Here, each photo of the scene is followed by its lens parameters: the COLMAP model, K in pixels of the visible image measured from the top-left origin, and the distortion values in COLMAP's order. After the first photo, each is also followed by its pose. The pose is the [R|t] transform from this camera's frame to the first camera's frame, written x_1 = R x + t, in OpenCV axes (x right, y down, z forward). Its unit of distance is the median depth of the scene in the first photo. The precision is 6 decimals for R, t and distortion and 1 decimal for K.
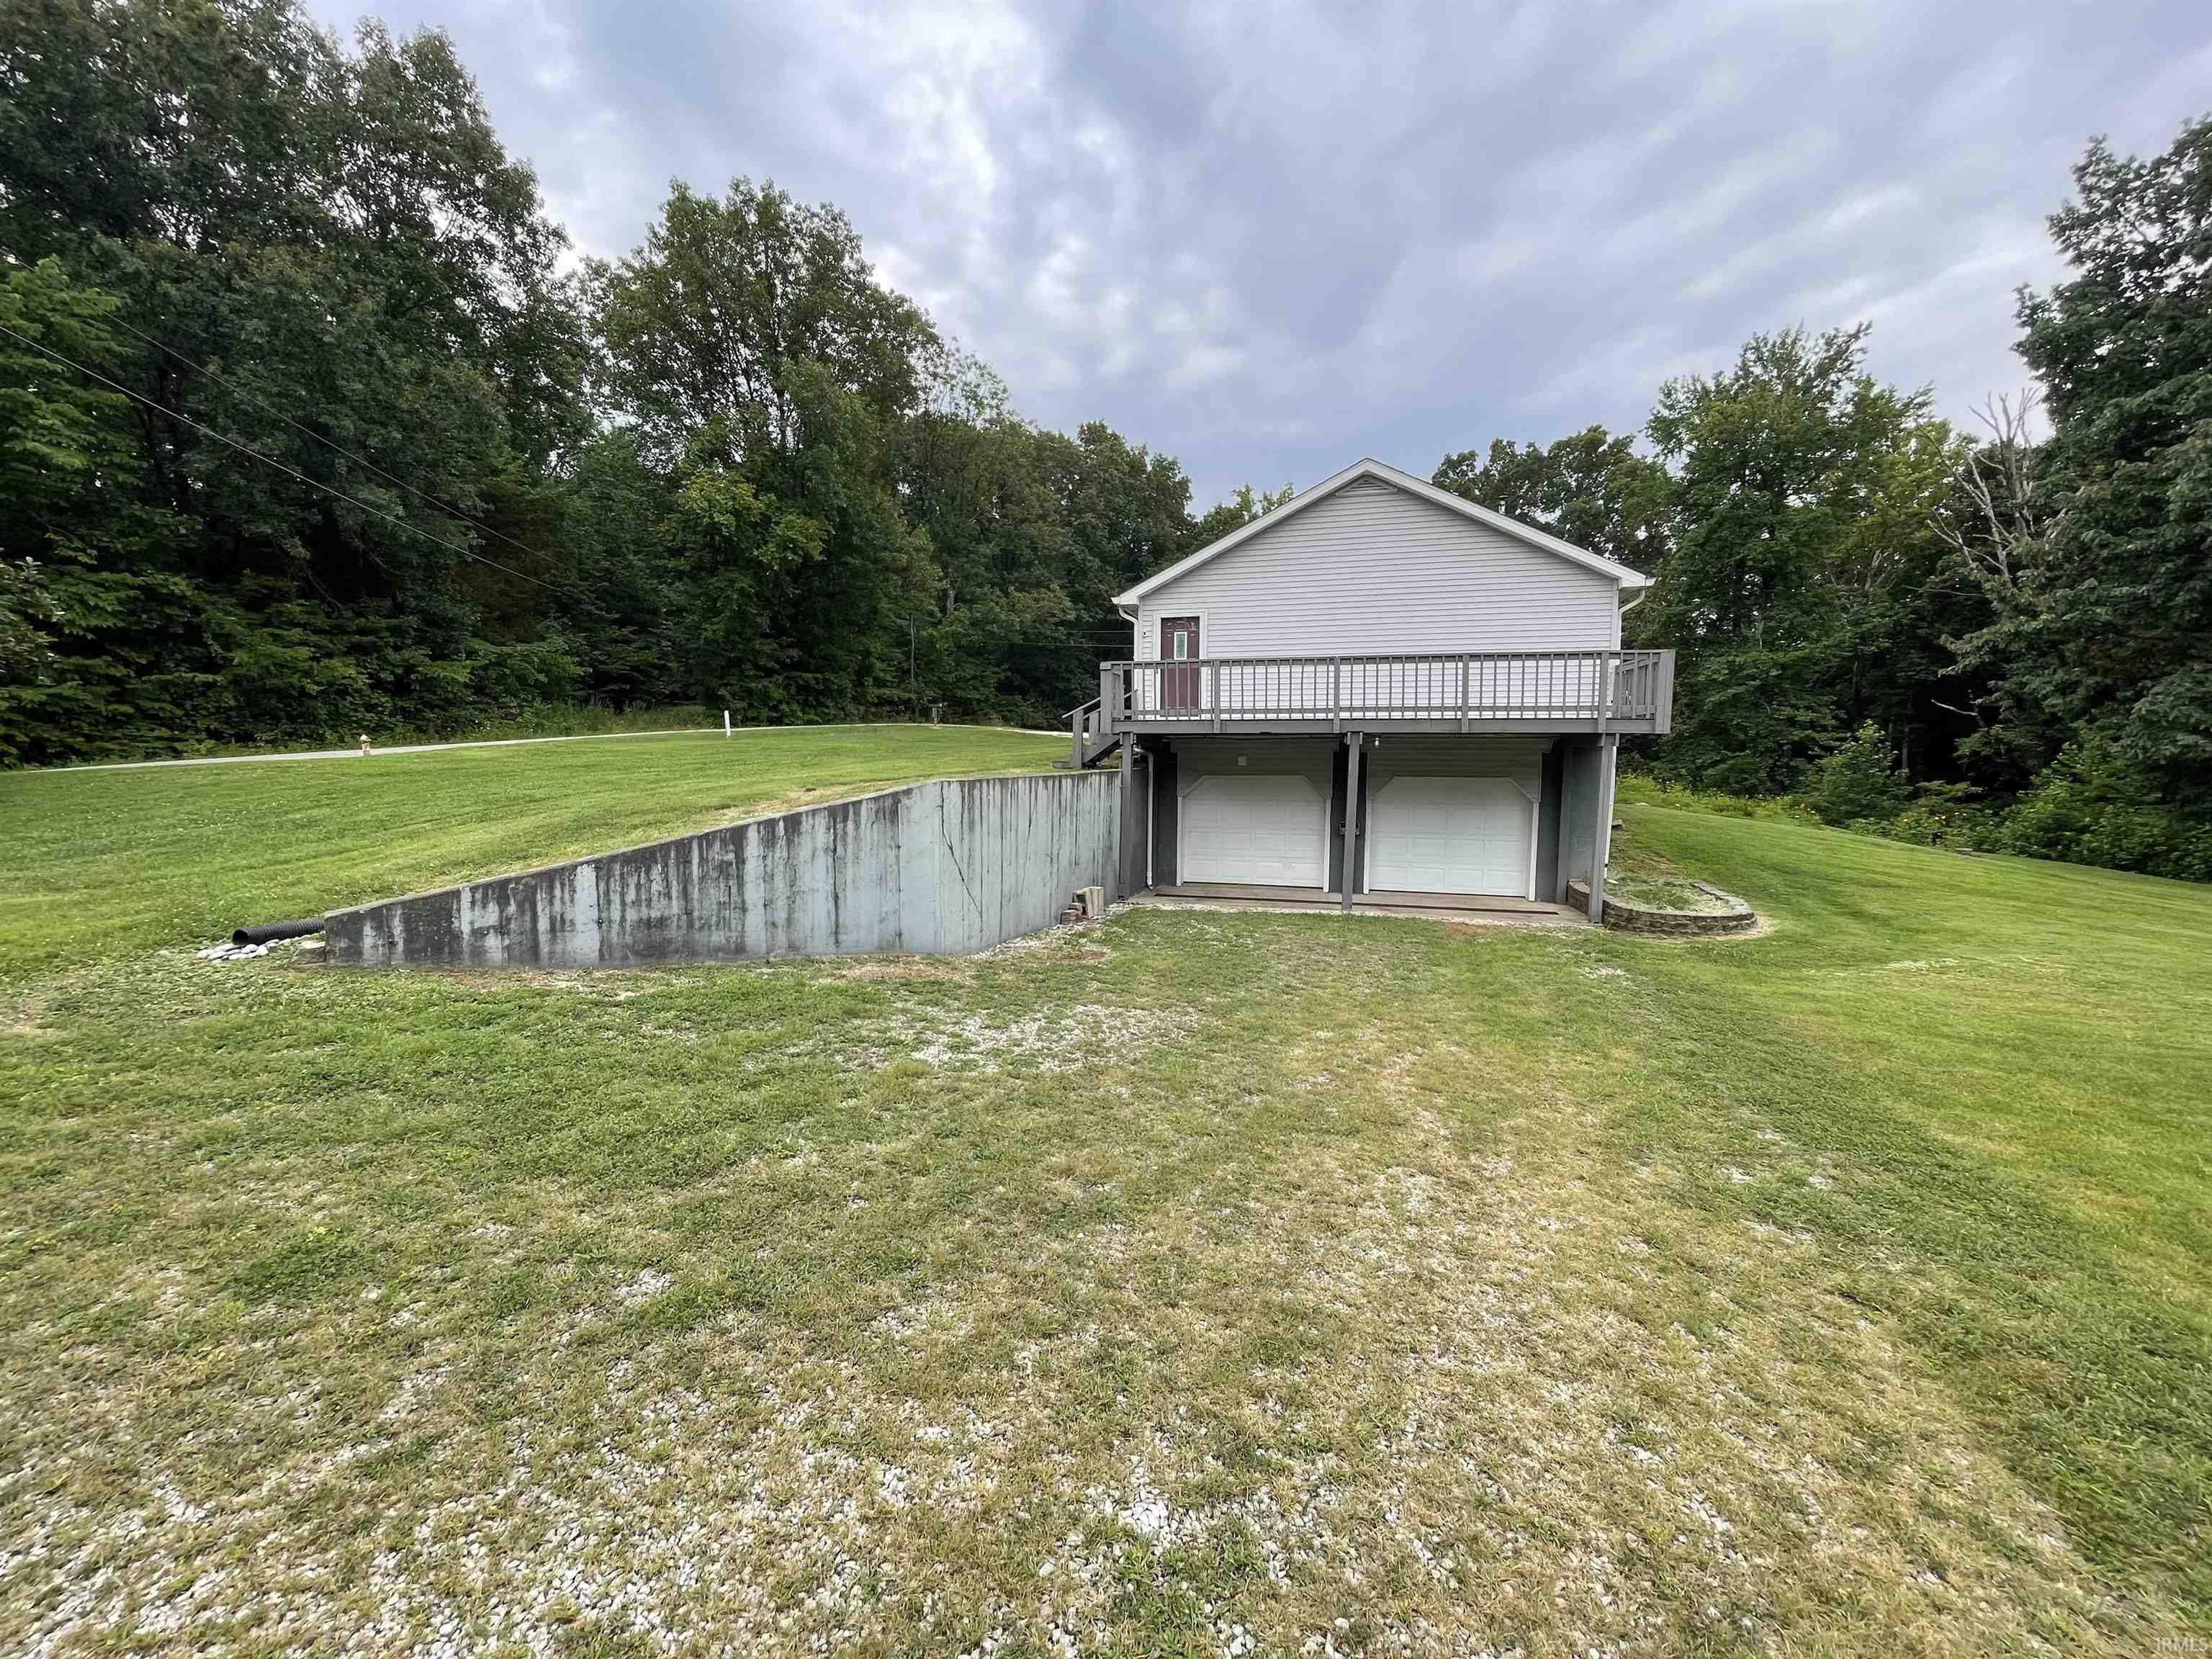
lens RADIAL K [[881.5, 0, 1106.0], [0, 881.5, 829.5], [0, 0, 1]] dist [-0.001683, -0.000288]
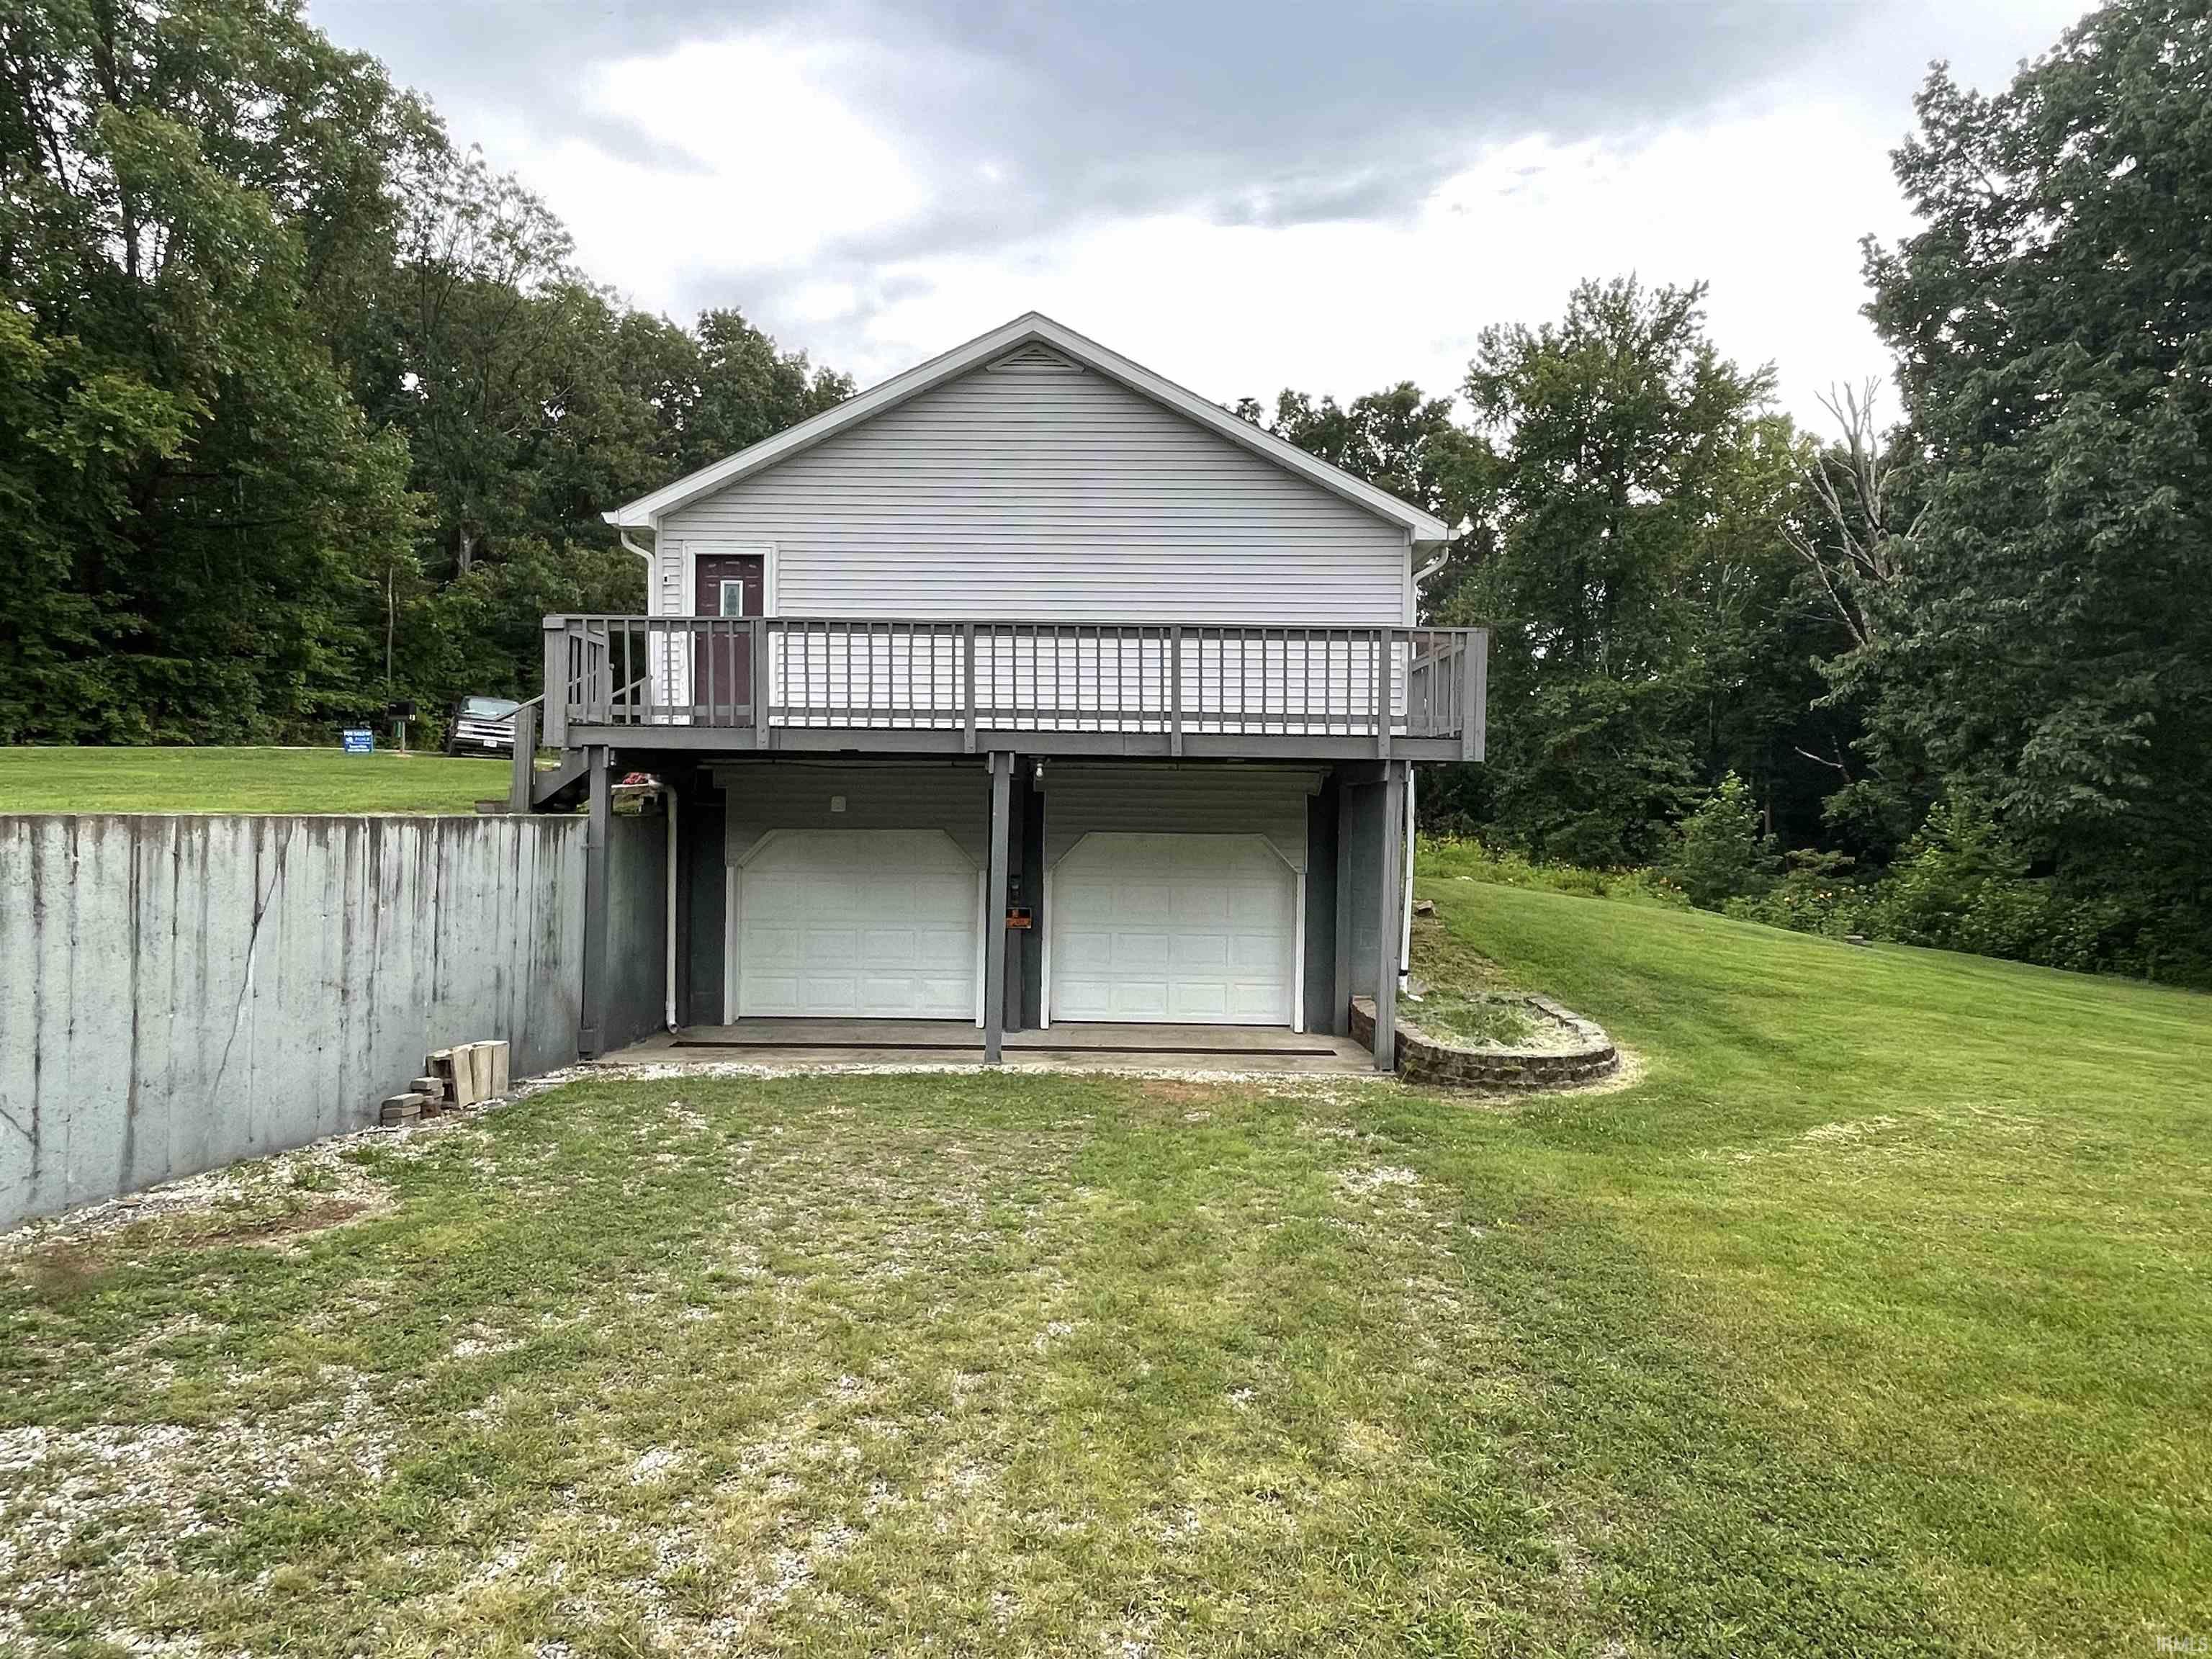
lens RADIAL K [[1274.1, 0, 1106.0], [0, 1274.1, 829.5], [0, 0, 1]] dist [-0.028543, 0.028265]
pose [[0.966850, 0.005867, 0.255277, 0.075830], [0.012627, 0.997415, -0.070745, -0.000422], [-0.255032, 0.071623, 0.964276, 0.102542]]
